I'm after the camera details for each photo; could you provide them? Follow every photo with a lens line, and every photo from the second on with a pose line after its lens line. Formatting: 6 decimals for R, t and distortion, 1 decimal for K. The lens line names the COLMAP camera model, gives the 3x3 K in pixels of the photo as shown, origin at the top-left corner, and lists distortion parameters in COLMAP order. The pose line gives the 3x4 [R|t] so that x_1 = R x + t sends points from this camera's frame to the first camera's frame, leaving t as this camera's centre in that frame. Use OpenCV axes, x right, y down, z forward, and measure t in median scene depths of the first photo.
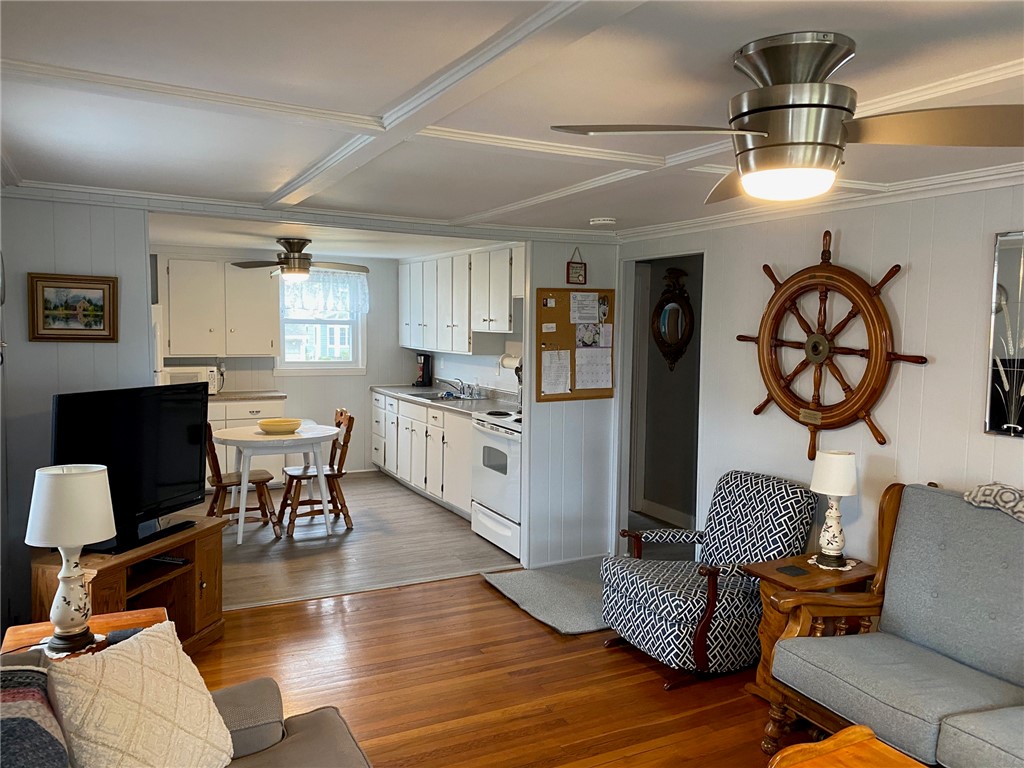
lens RADIAL K [[789.0, 0, 533.9], [0, 789.0, 384.0], [0, 0, 1]] dist [0.059392, -0.076442]
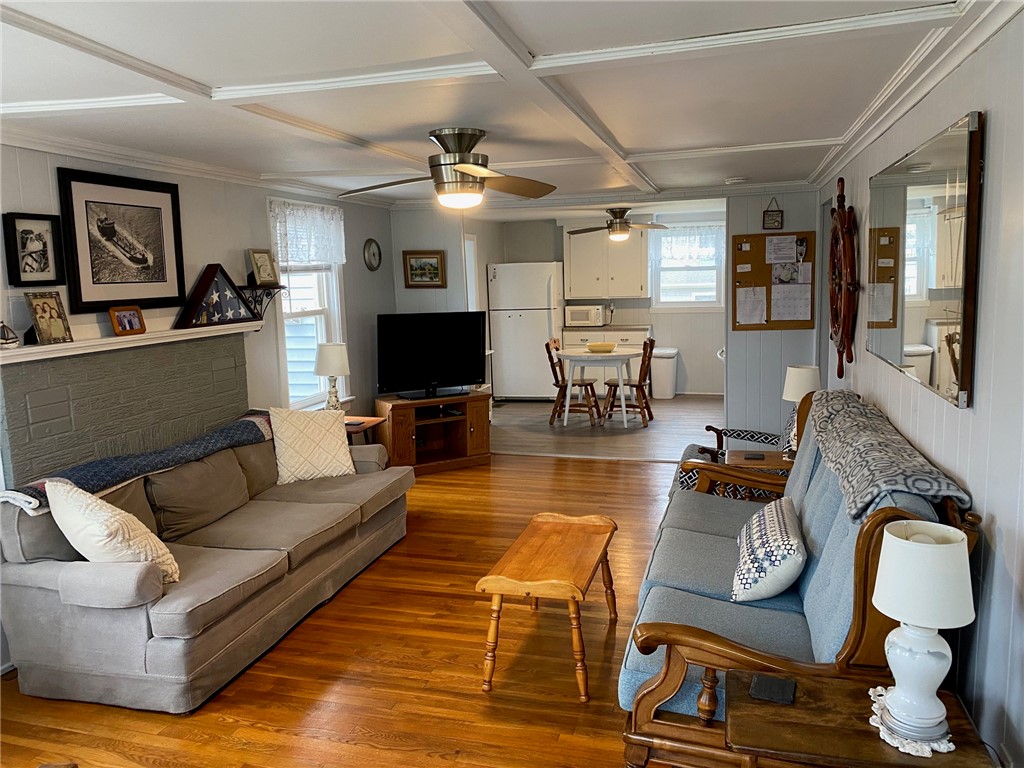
lens RADIAL K [[789.0, 0, 520.7], [0, 789.0, 388.8], [0, 0, 1]] dist [0.059392, -0.076442]
pose [[0.725939, 0.066230, -0.684563, 0.510831], [-0.016865, 0.996767, 0.078550, 0.018725], [0.687553, -0.045477, 0.724709, -0.096246]]
